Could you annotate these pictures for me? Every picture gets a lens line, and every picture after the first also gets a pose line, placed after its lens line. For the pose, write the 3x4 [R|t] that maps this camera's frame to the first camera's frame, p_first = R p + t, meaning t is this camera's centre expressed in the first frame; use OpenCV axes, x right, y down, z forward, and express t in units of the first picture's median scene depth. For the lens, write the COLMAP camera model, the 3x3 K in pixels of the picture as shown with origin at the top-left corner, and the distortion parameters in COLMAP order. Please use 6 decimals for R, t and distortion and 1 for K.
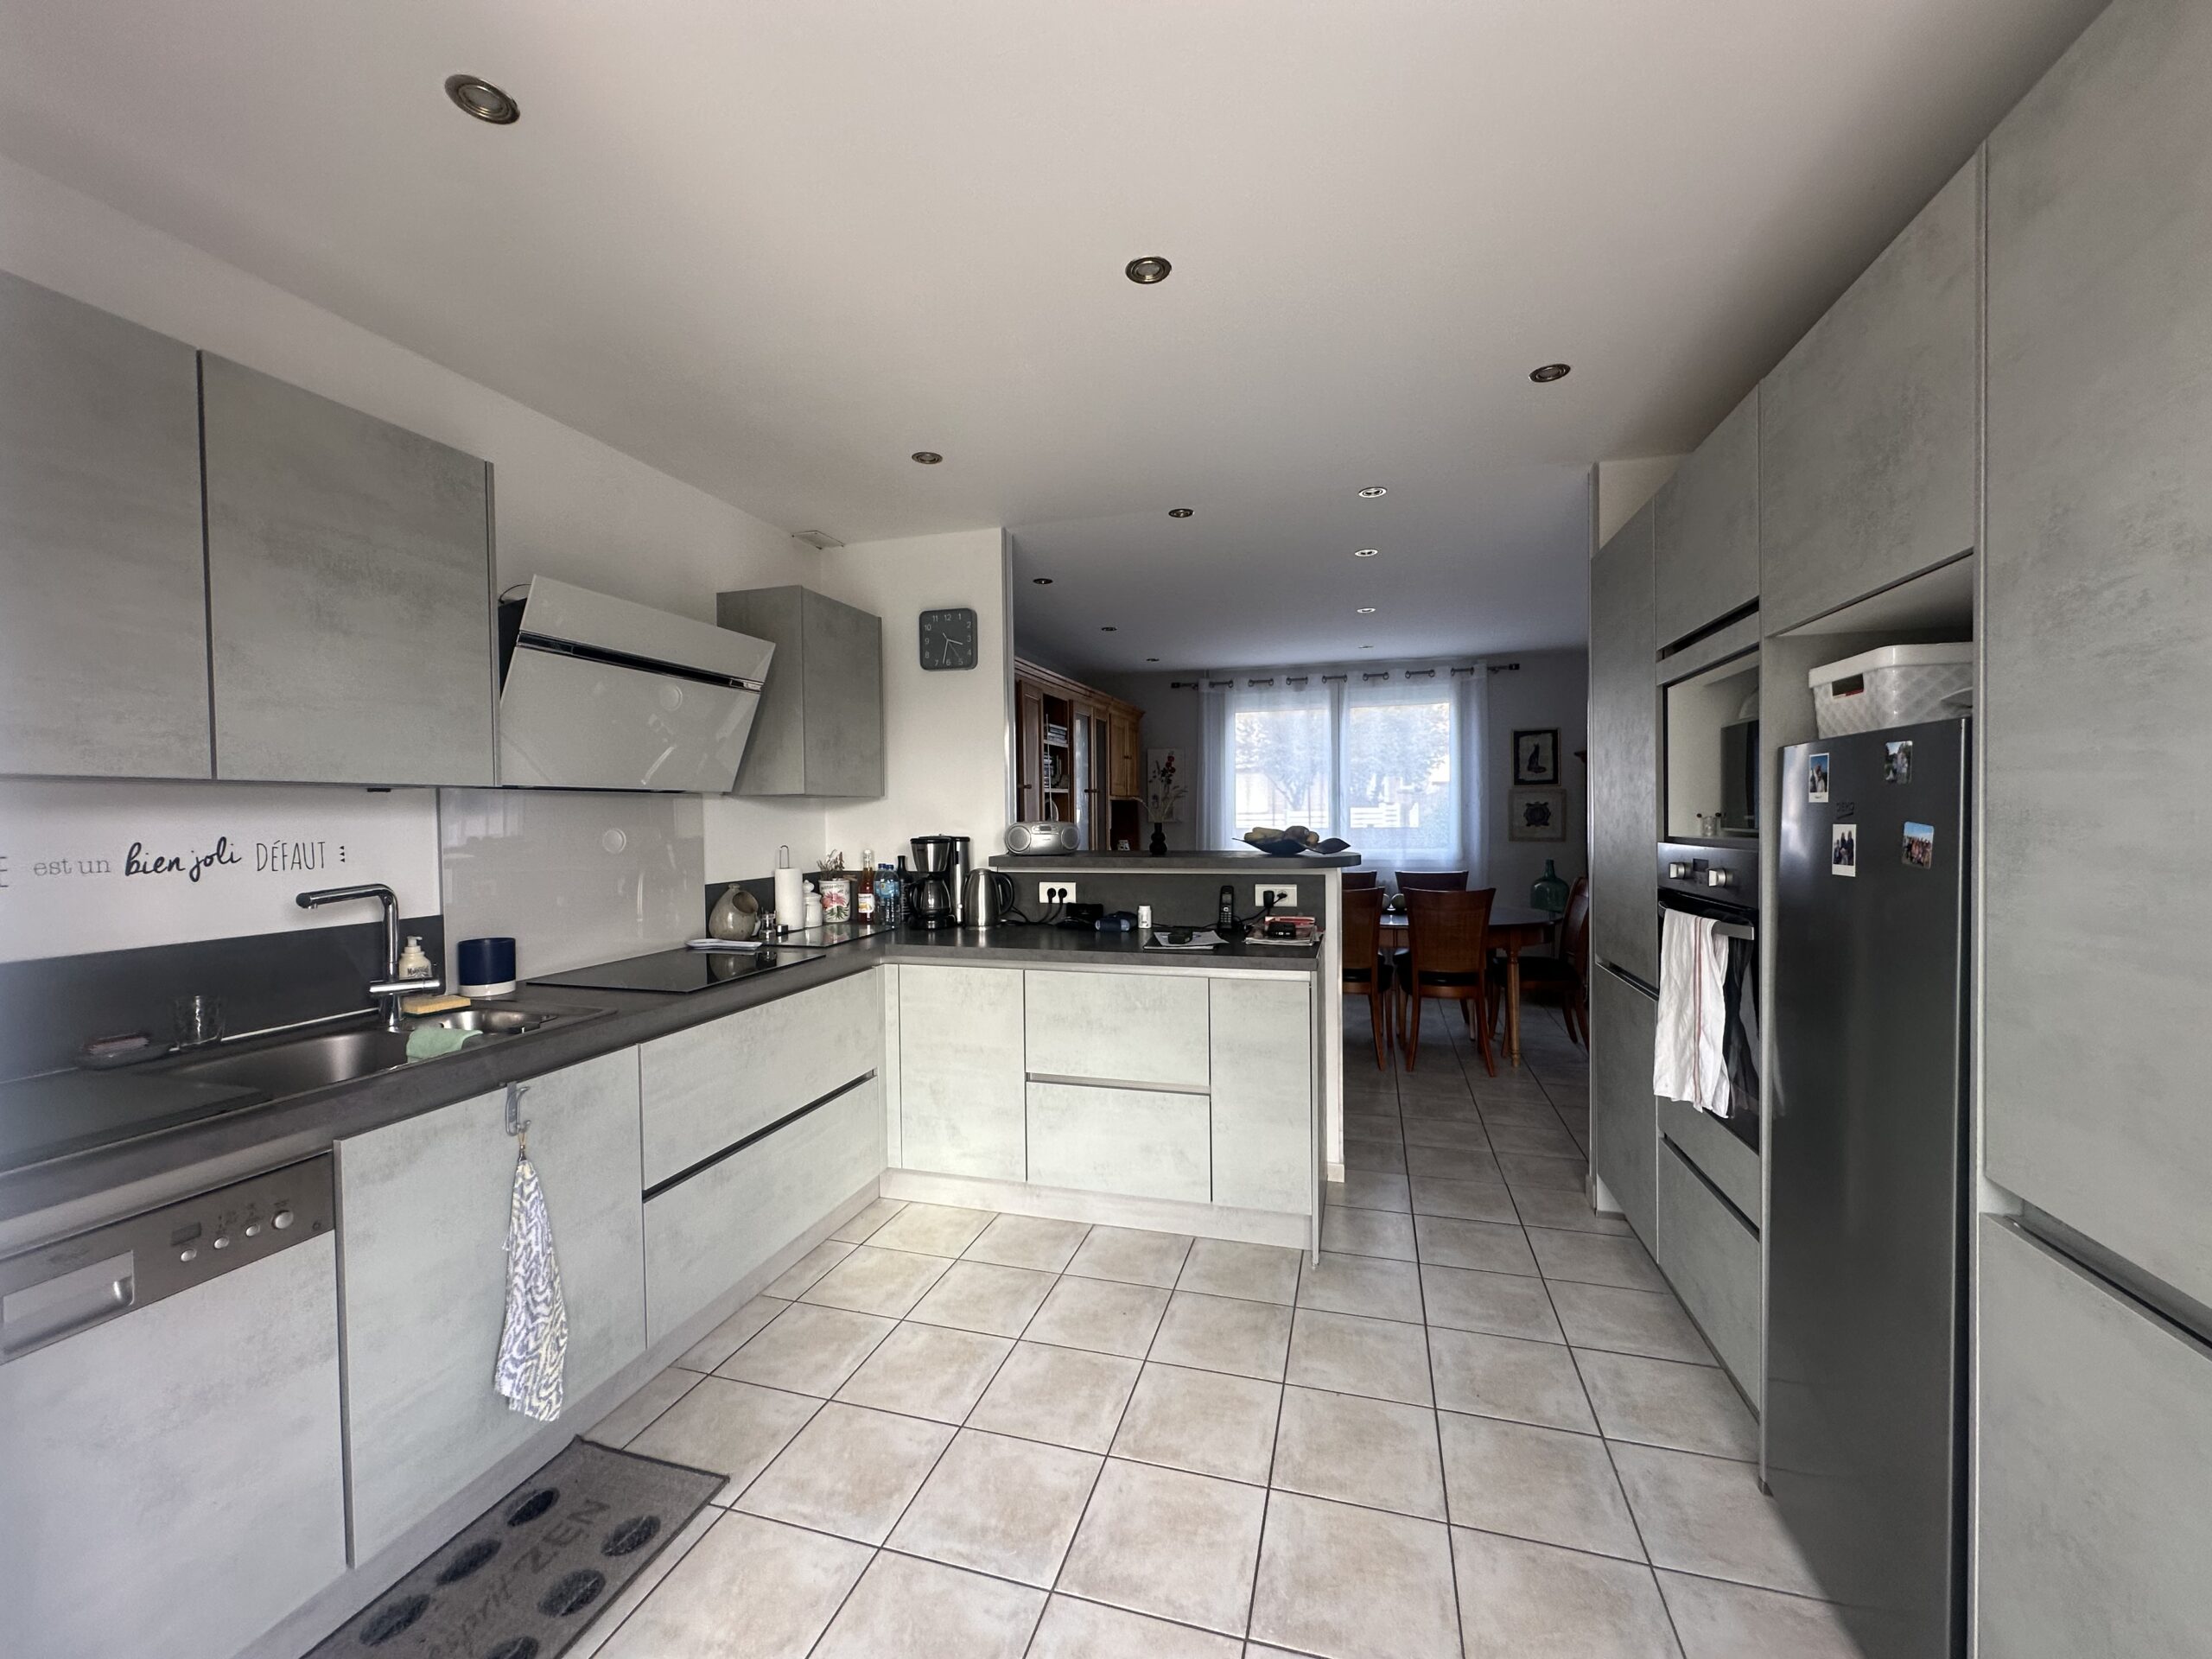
lens RADIAL K [[887.1, 0, 1108.6], [0, 887.1, 832.6], [0, 0, 1]] dist [-0.001412, 0.000258]
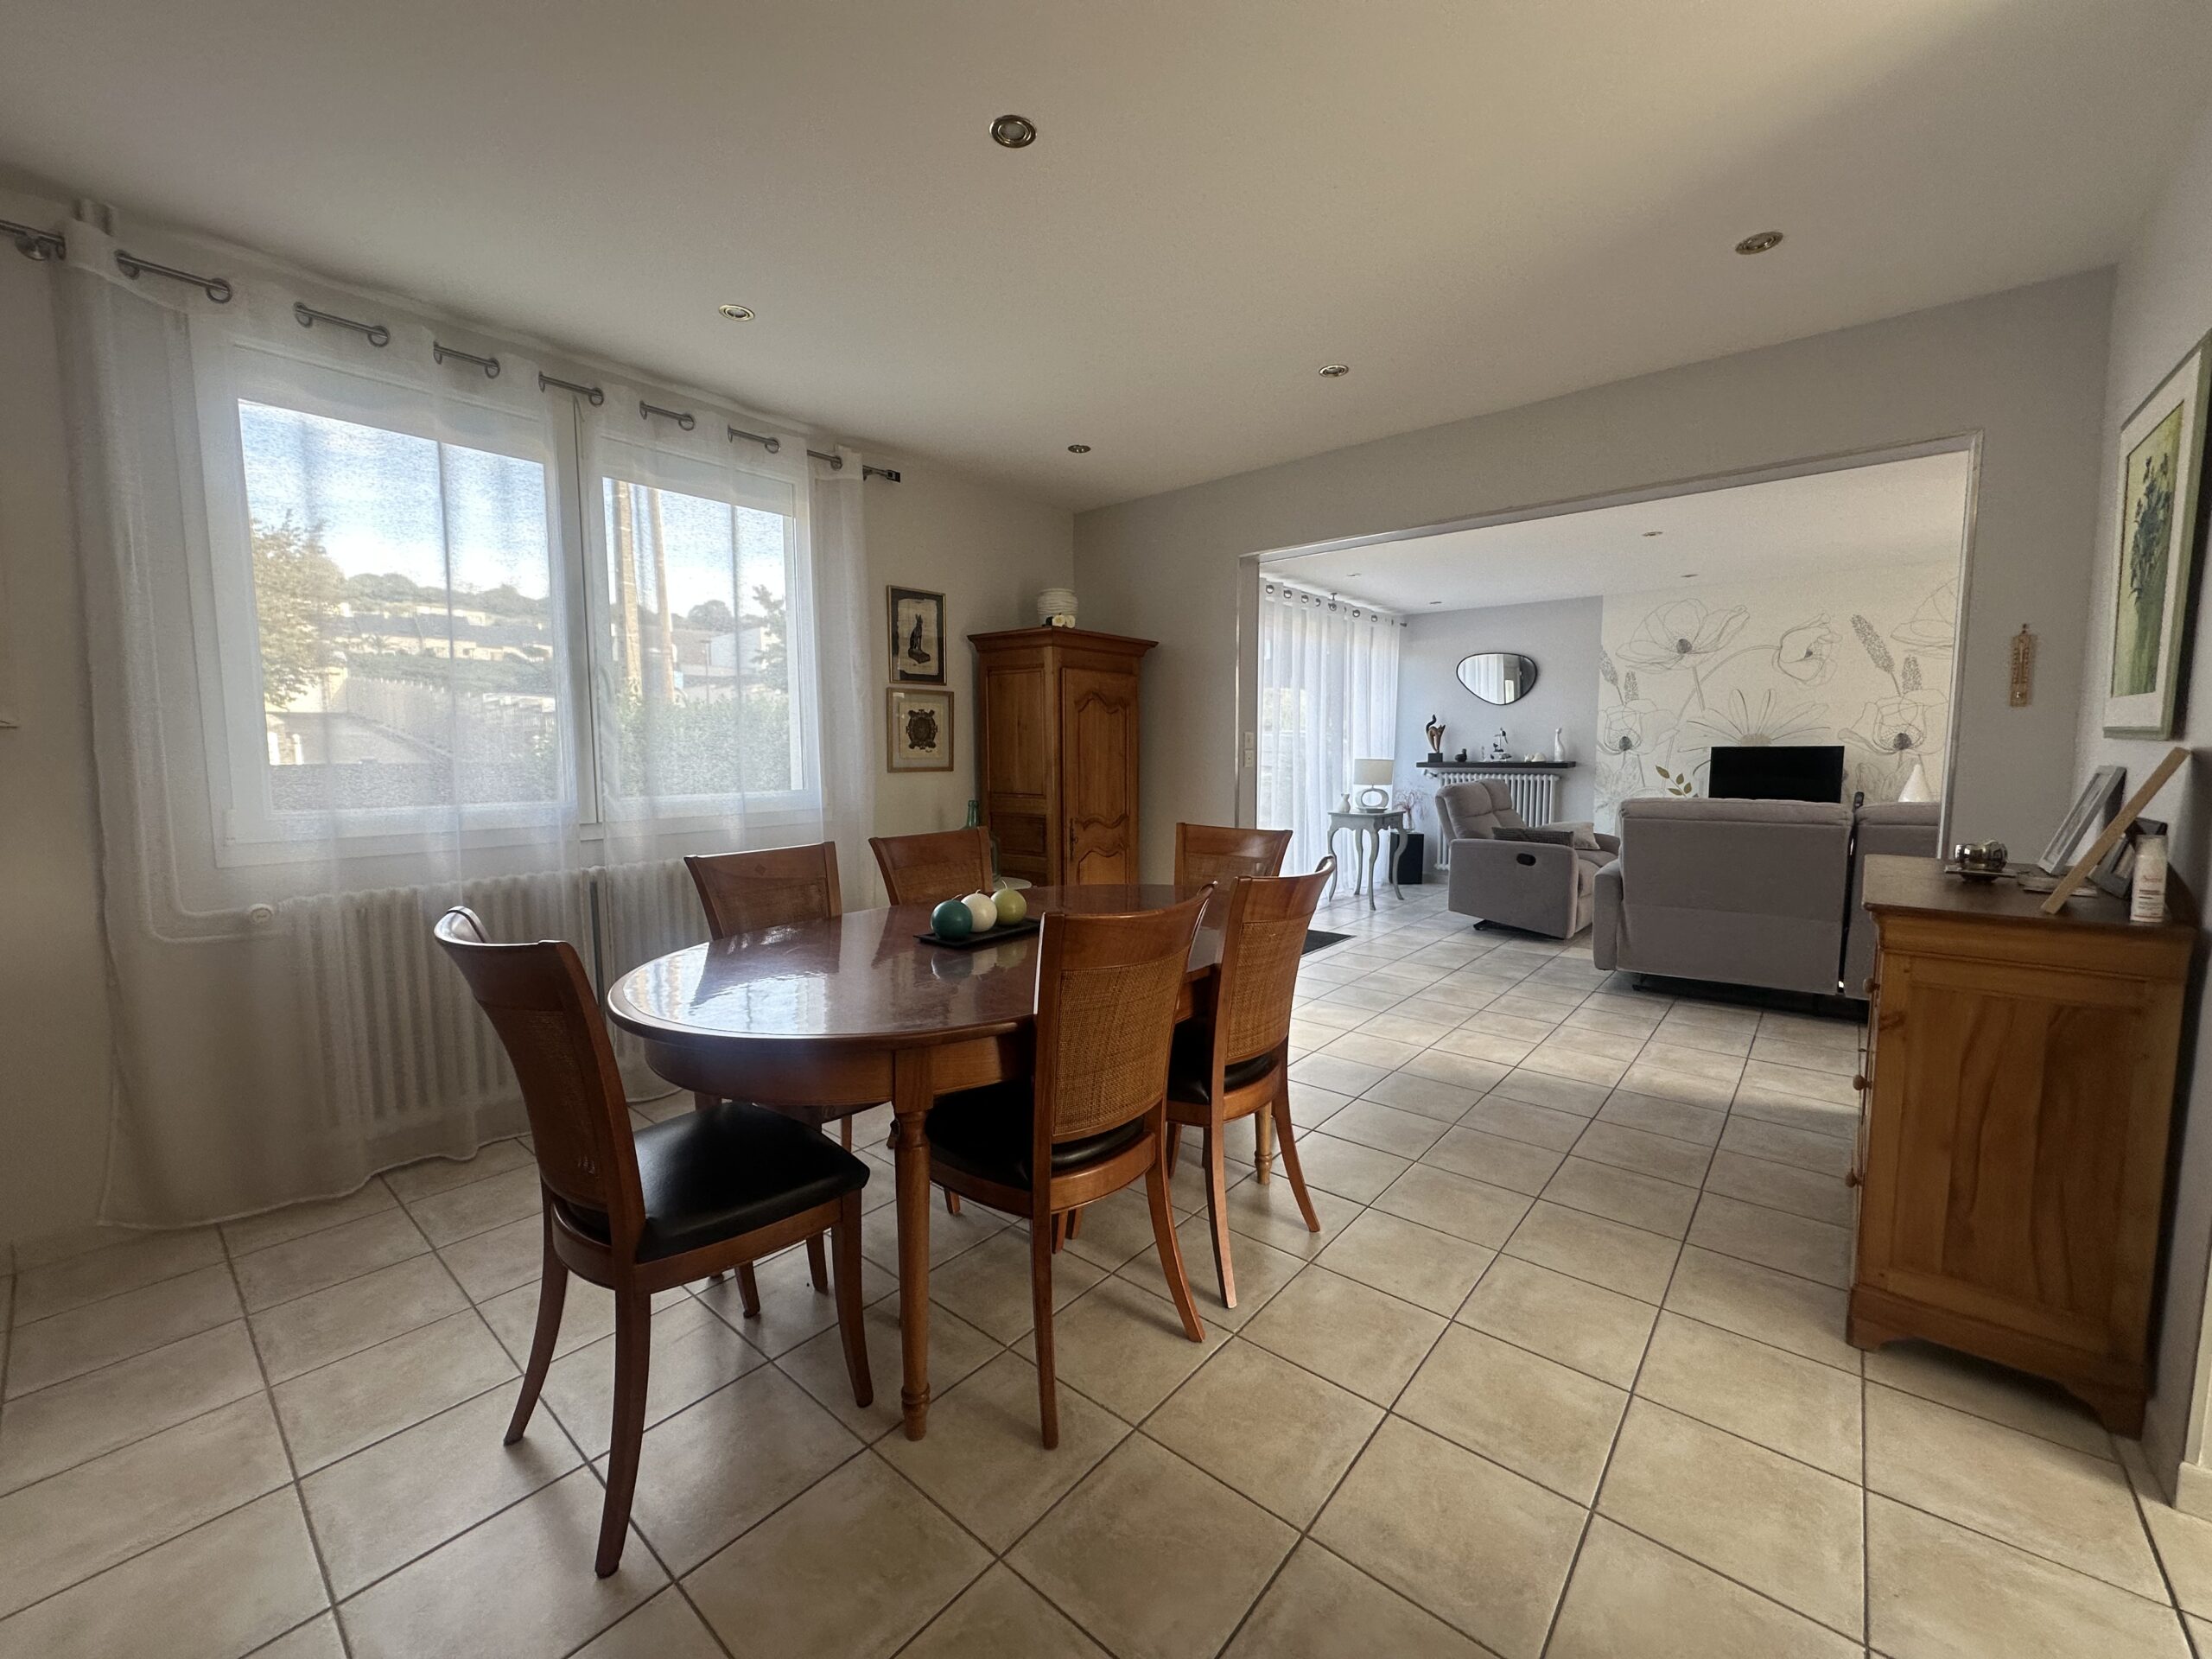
lens RADIAL K [[887.1, 0, 1103.8], [0, 887.1, 835.3], [0, 0, 1]] dist [-0.001412, 0.000258]
pose [[0.401450, -0.081805, 0.912220, -0.042890], [0.010256, 0.996342, 0.084835, 0.002347], [-0.915823, -0.024701, 0.400821, 0.626806]]
